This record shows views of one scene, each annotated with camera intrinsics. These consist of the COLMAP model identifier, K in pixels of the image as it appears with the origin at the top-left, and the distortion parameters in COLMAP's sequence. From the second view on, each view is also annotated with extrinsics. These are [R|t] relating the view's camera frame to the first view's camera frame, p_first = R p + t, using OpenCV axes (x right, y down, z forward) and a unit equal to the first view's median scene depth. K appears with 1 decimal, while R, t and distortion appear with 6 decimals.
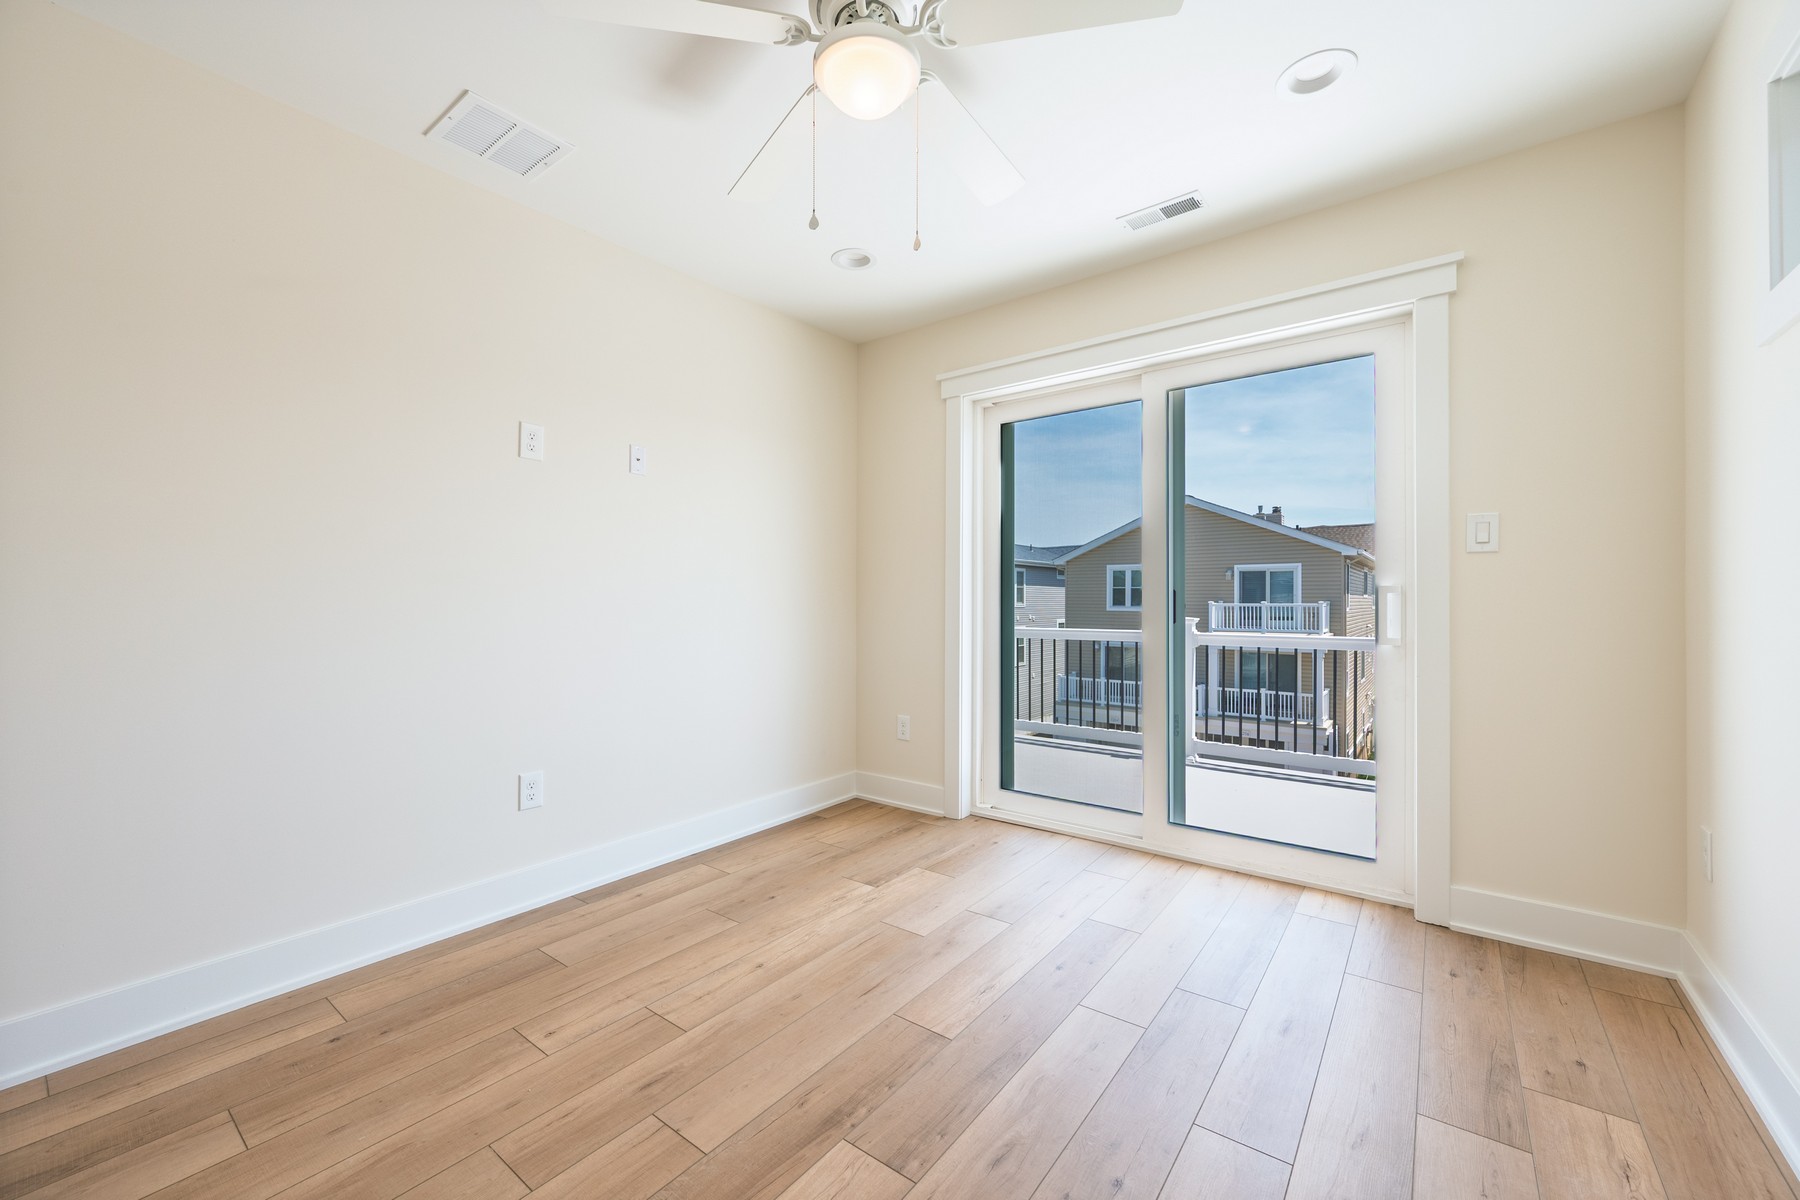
lens RADIAL K [[717.3, 0, 898.2], [0, 717.3, 604.5], [0, 0, 1]] dist [-0.000205, 0.000329]
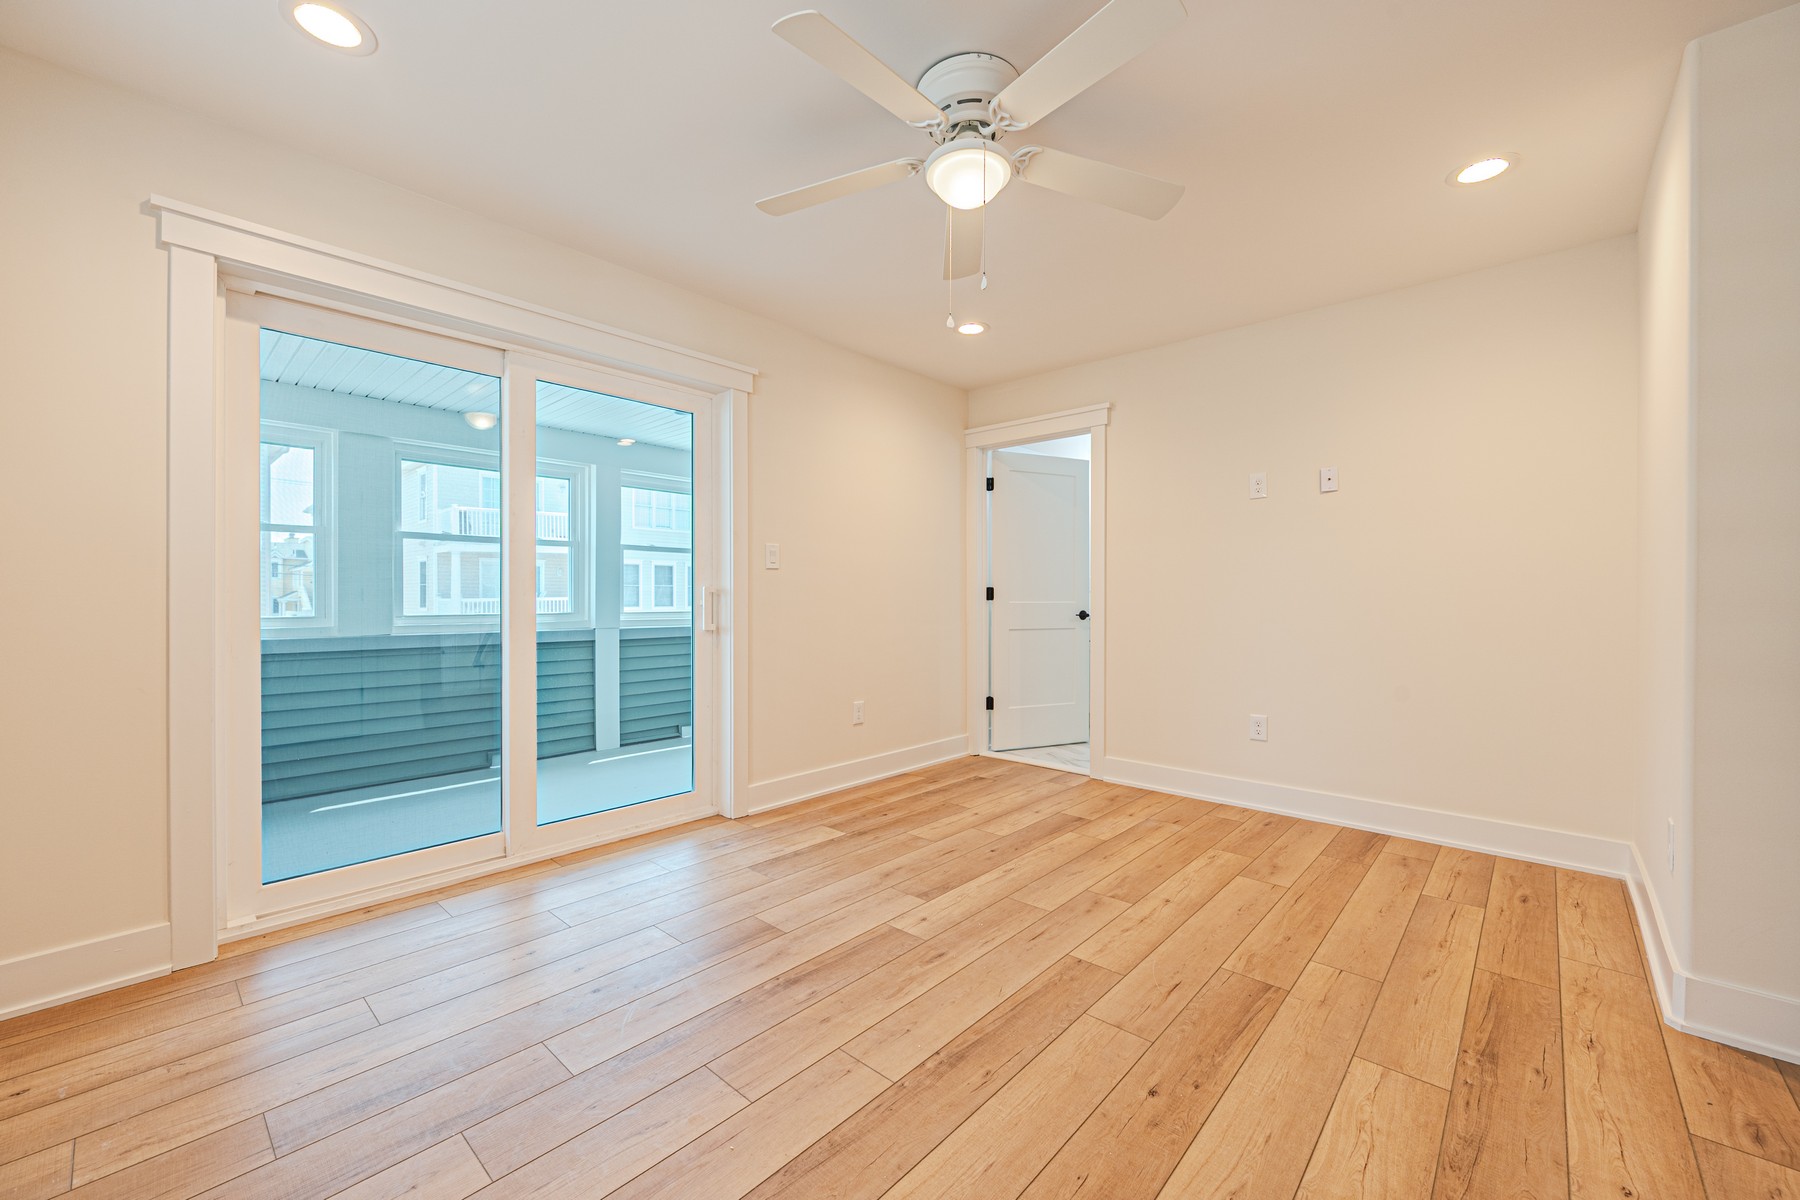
lens RADIAL K [[717.2, 0, 909.4], [0, 717.2, 599.8], [0, 0, 1]] dist [-0.000061, -0.000278]
pose [[0.066122, -0.003932, 0.997804, -0.551039], [0.003976, 0.999985, 0.003677, -0.002022], [-0.997804, 0.003724, 0.066137, 0.438869]]
